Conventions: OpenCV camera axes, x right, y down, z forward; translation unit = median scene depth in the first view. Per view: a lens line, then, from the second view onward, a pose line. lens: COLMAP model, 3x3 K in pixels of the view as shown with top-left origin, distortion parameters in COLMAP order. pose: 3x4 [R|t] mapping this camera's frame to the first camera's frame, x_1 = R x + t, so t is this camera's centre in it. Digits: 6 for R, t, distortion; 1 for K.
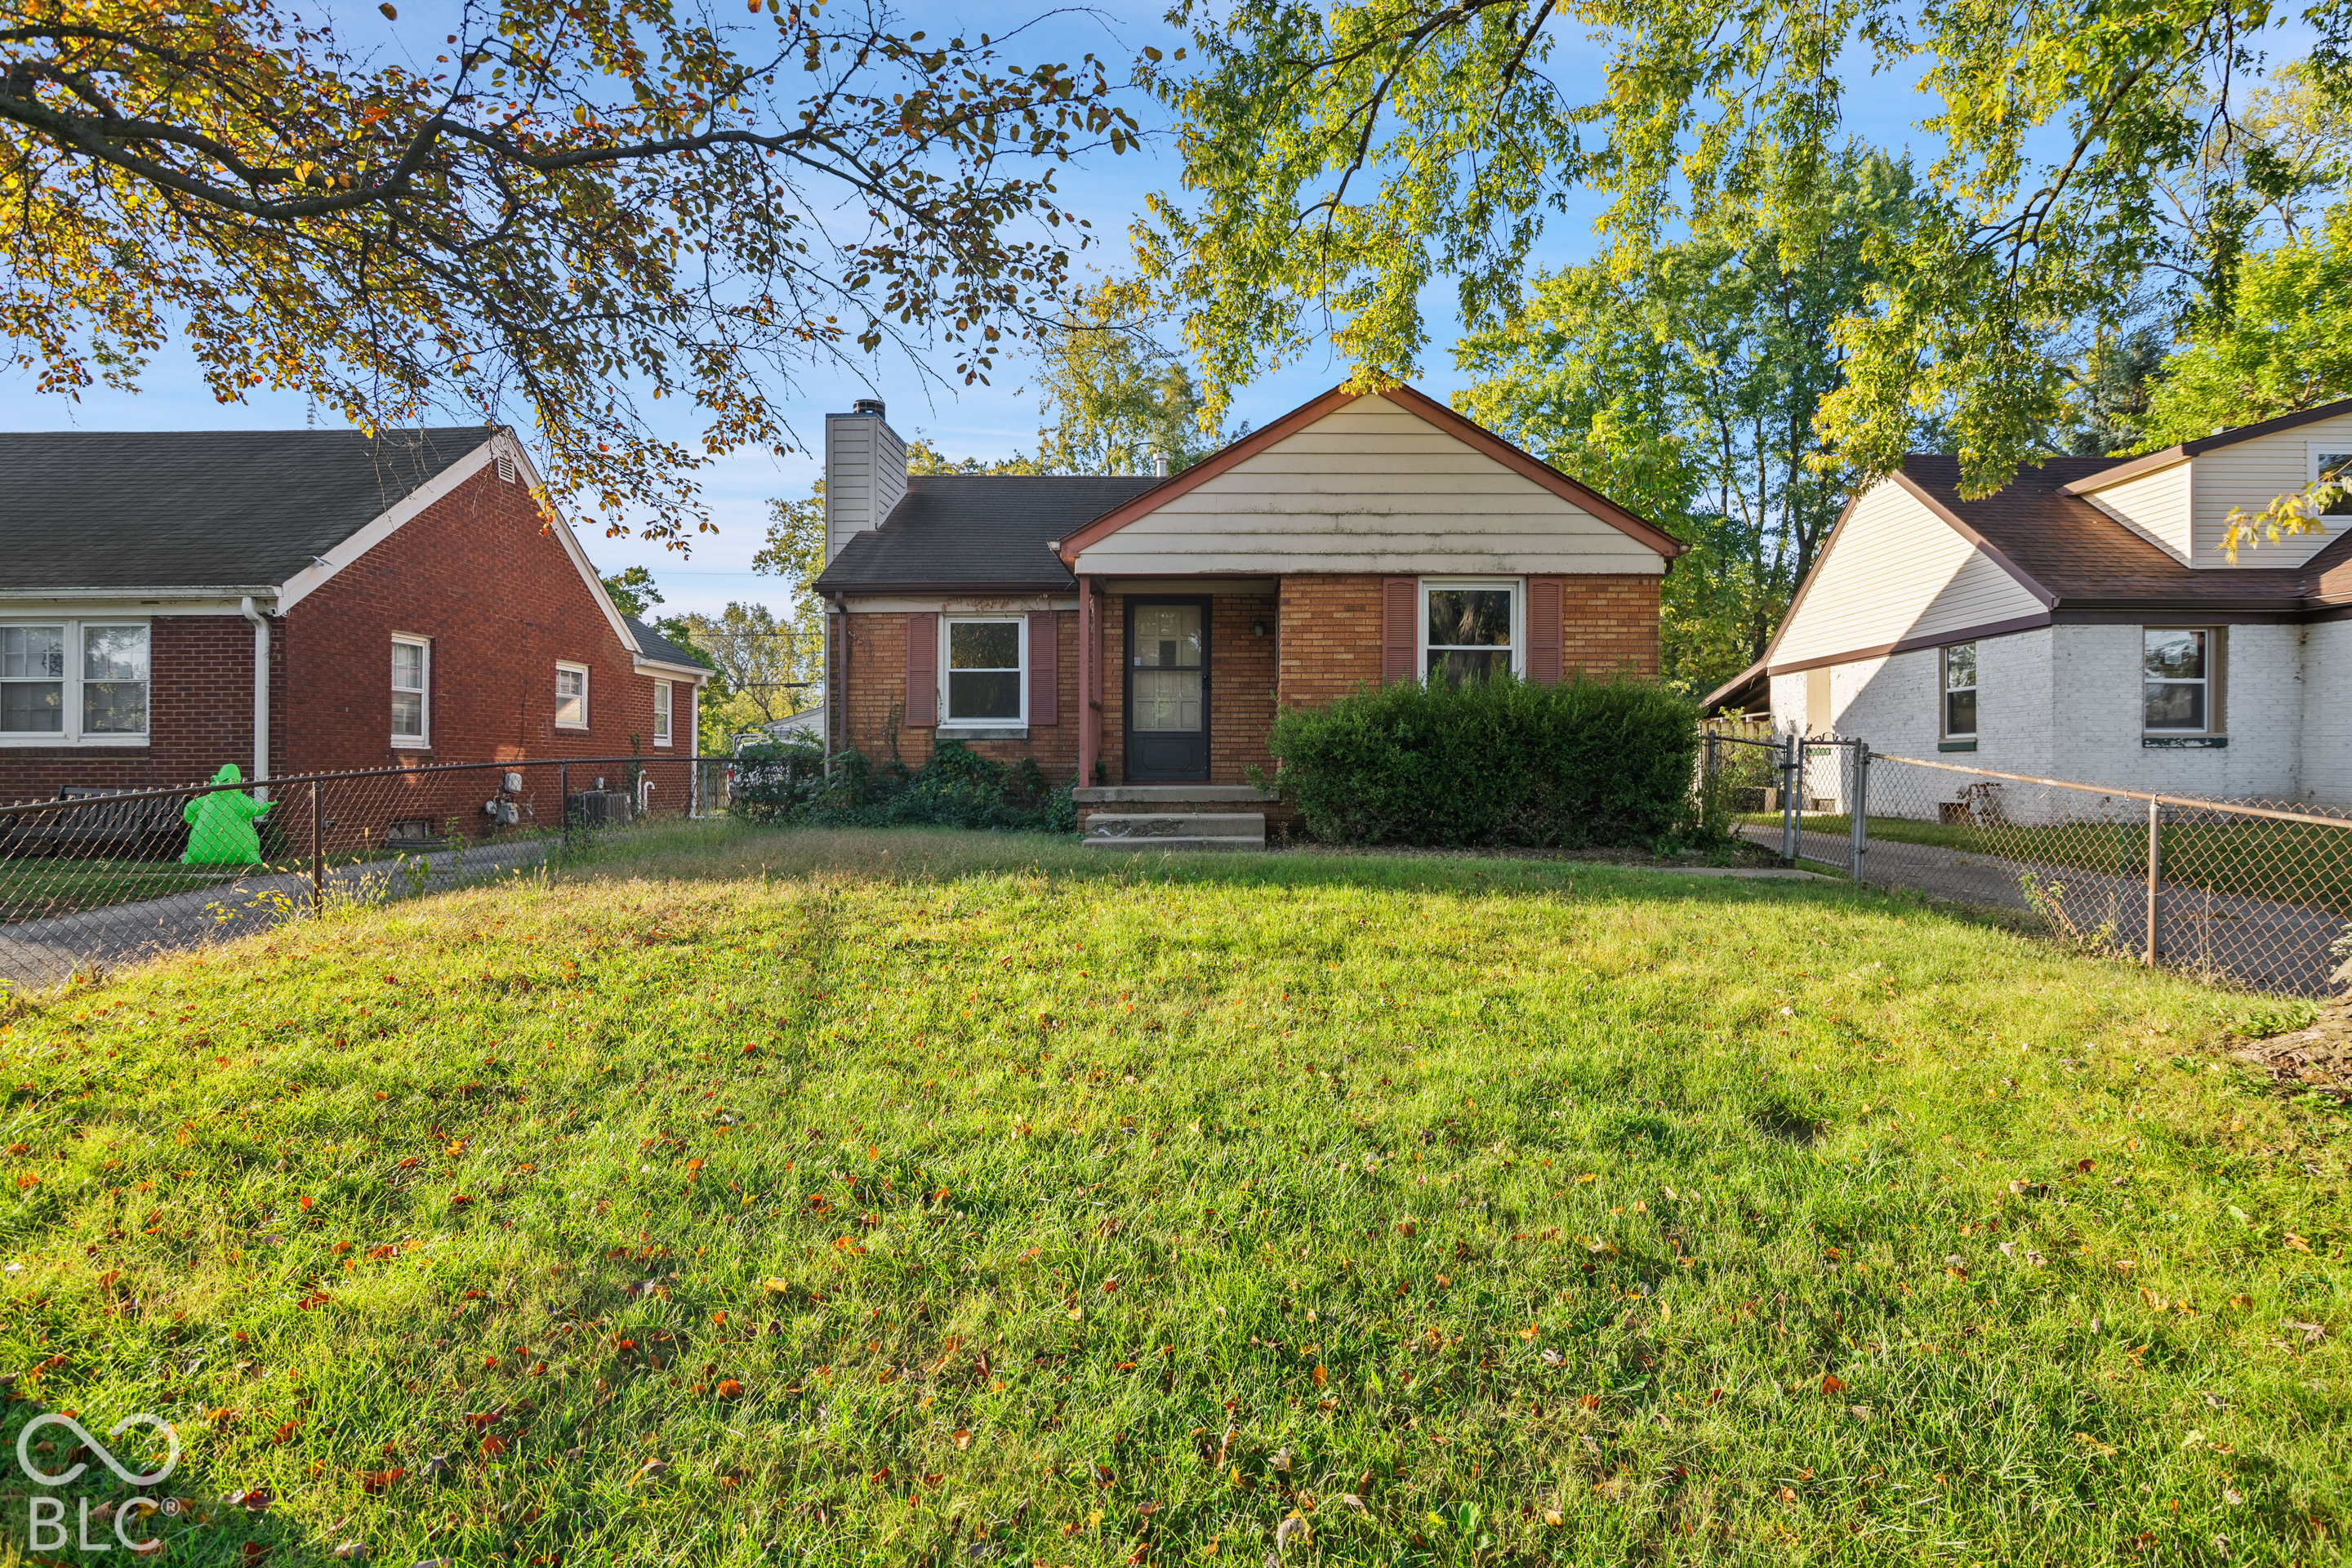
lens RADIAL K [[1086.9, 0, 1179.7], [0, 1086.9, 785.6], [0, 0, 1]] dist [-0.000429, 0.000912]
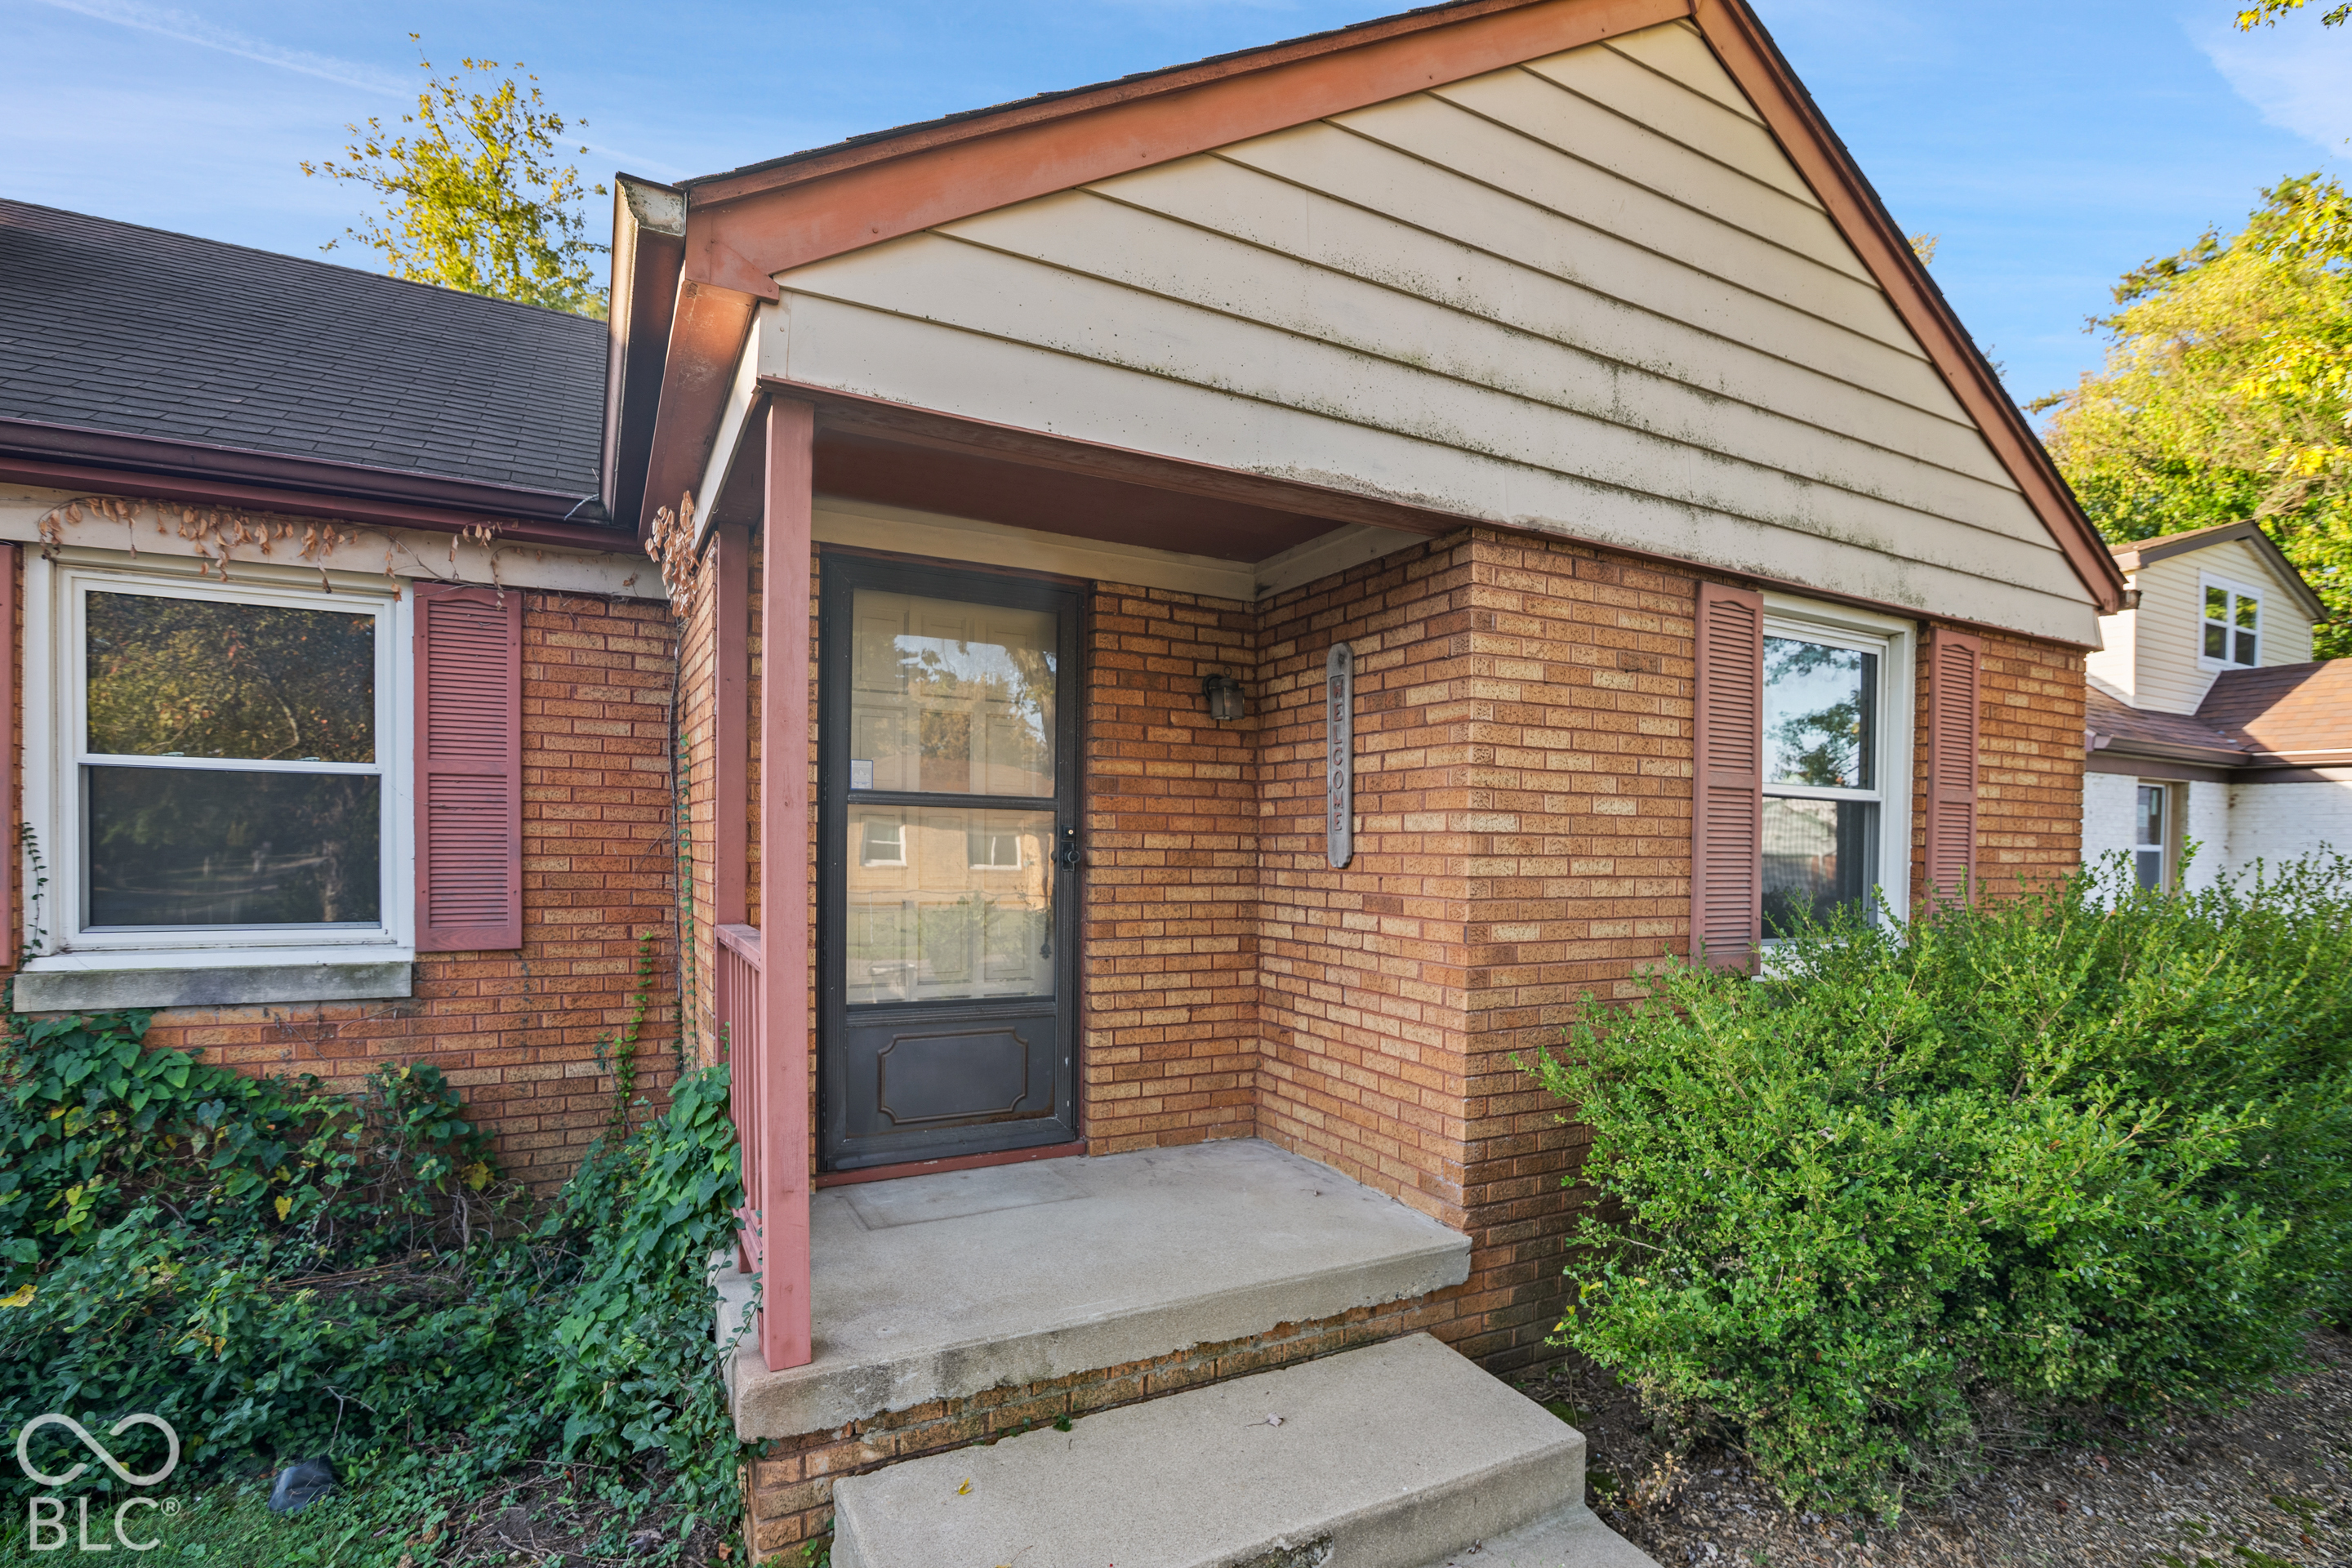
lens RADIAL K [[1086.9, 0, 1119.5], [0, 1086.9, 871.0], [0, 0, 1]] dist [-0.000429, 0.000912]
pose [[0.881591, -0.001449, 0.472011, -0.109404], [-0.006695, 0.999856, 0.015574, -0.084706], [-0.471966, -0.016890, 0.881455, 0.637574]]
